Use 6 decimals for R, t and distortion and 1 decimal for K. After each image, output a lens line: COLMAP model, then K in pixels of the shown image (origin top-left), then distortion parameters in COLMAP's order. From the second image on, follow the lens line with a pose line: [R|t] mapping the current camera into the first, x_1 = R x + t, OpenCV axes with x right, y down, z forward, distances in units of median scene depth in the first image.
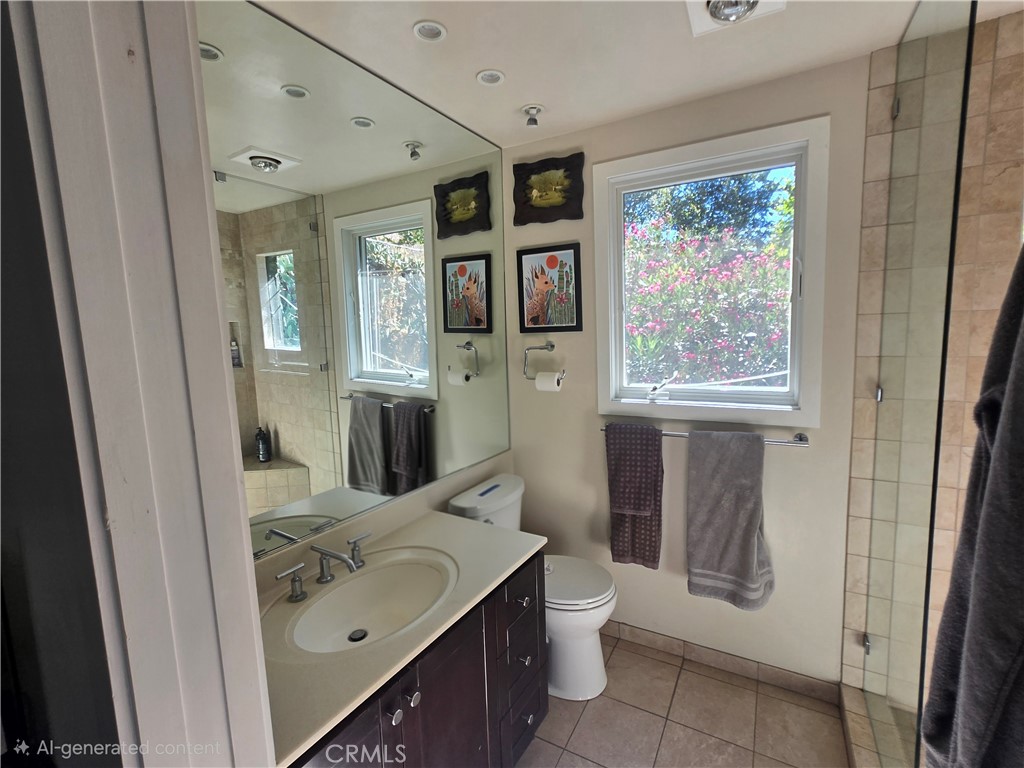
lens RADIAL K [[463.4, 0, 518.4], [0, 463.4, 381.9], [0, 0, 1]] dist [0.000800, 0.001206]
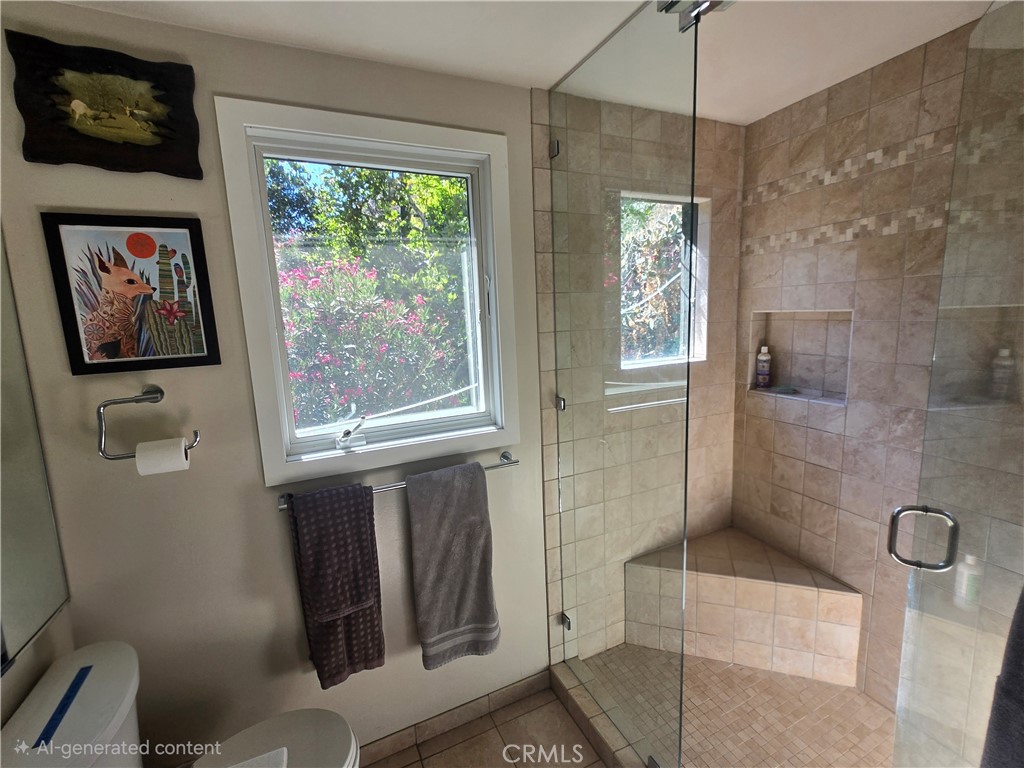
lens RADIAL K [[463.4, 0, 518.4], [0, 463.4, 381.9], [0, 0, 1]] dist [0.000800, 0.001206]
pose [[0.577573, -0.110927, 0.808767, -0.145109], [0.116376, 0.991794, 0.052921, -0.076749], [-0.808001, 0.063555, 0.585743, 0.336949]]
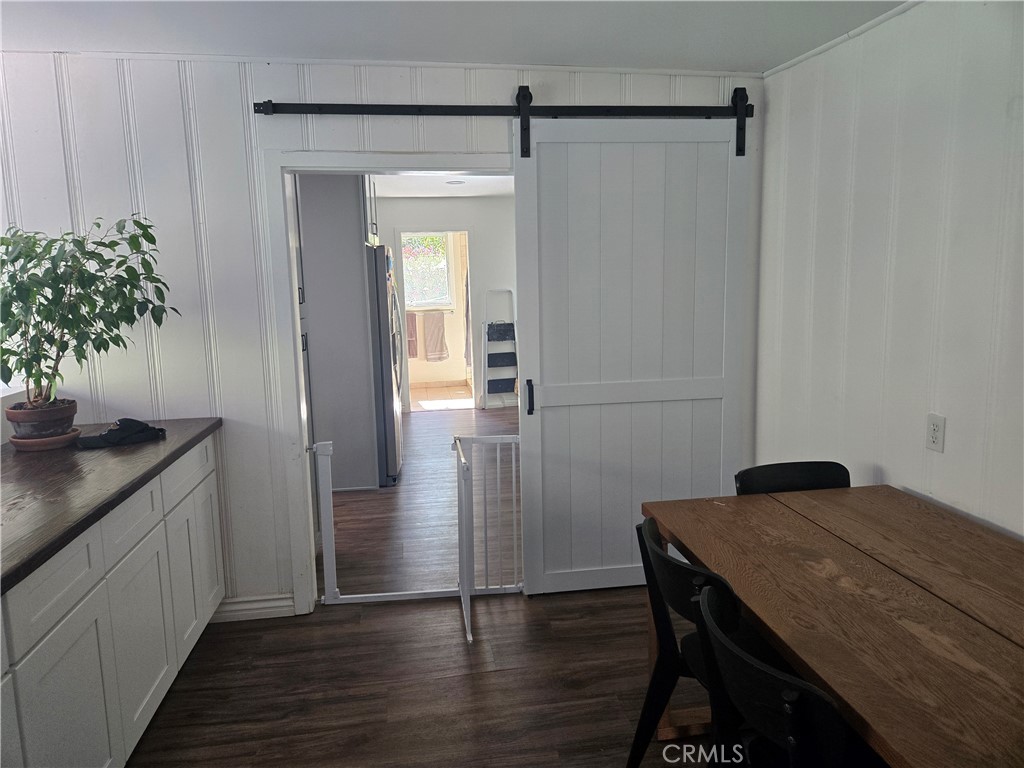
lens RADIAL K [[680.6, 0, 509.7], [0, 680.6, 382.8], [0, 0, 1]] dist [0.074674, -0.066203]
pose [[0.794604, -0.077813, 0.602121, -2.021526], [0.076180, 0.996693, 0.028272, 0.491008], [-0.602330, 0.023404, 0.797904, -3.103563]]
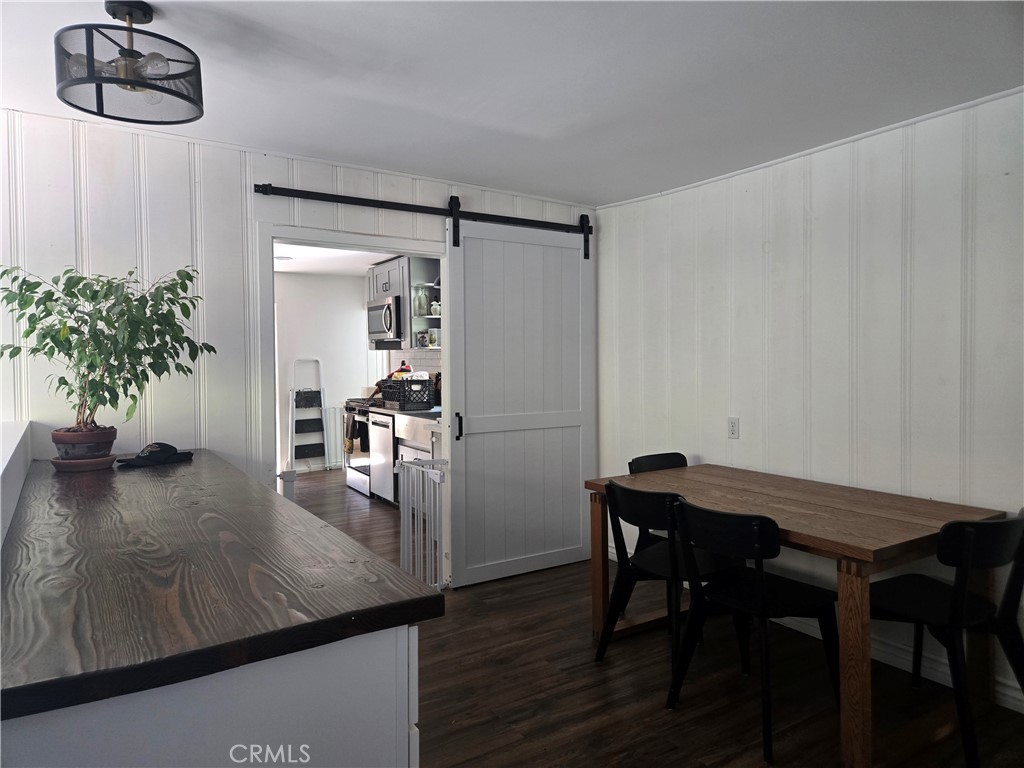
lens RADIAL K [[688.7, 0, 512.5], [0, 688.7, 389.2], [0, 0, 1]] dist [0.081731, -0.070822]
pose [[0.465194, -0.006151, 0.885187, -2.784431], [0.106383, 0.993117, -0.049007, 0.580623], [-0.878793, 0.116967, 0.462647, -2.982184]]
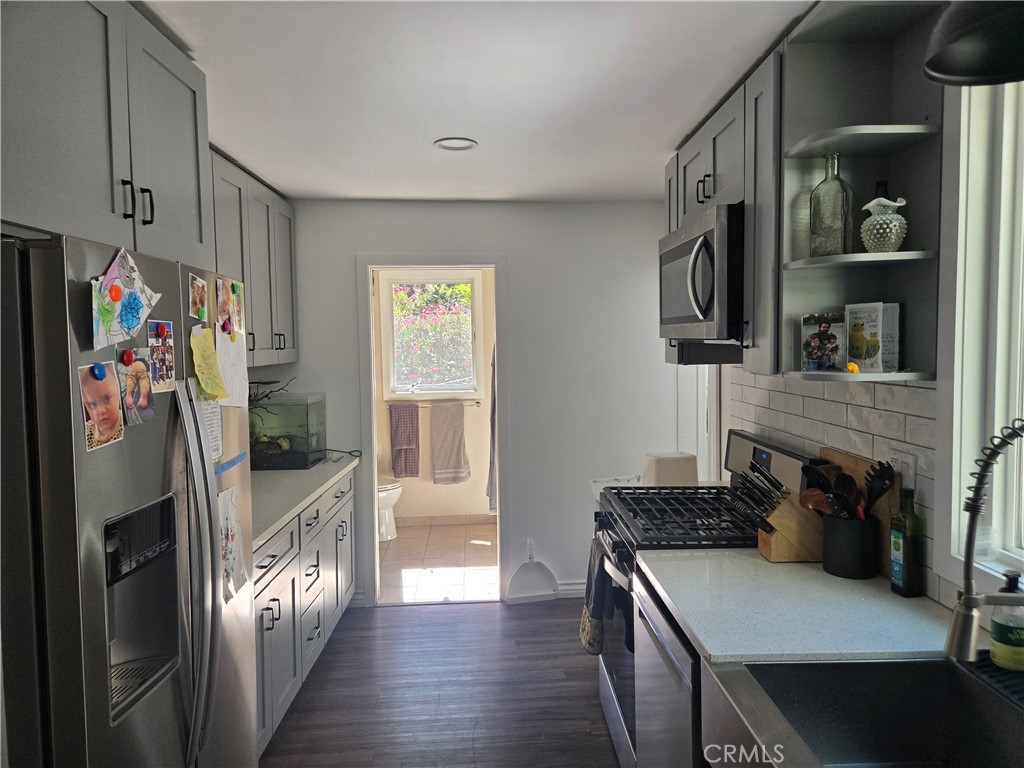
lens RADIAL K [[680.6, 0, 509.7], [0, 680.6, 382.8], [0, 0, 1]] dist [0.074674, -0.066203]
pose [[0.845263, -0.002950, 0.534342, -0.907701], [0.049069, 0.996188, -0.072121, 0.235415], [-0.532092, 0.087181, 0.842186, -1.656417]]
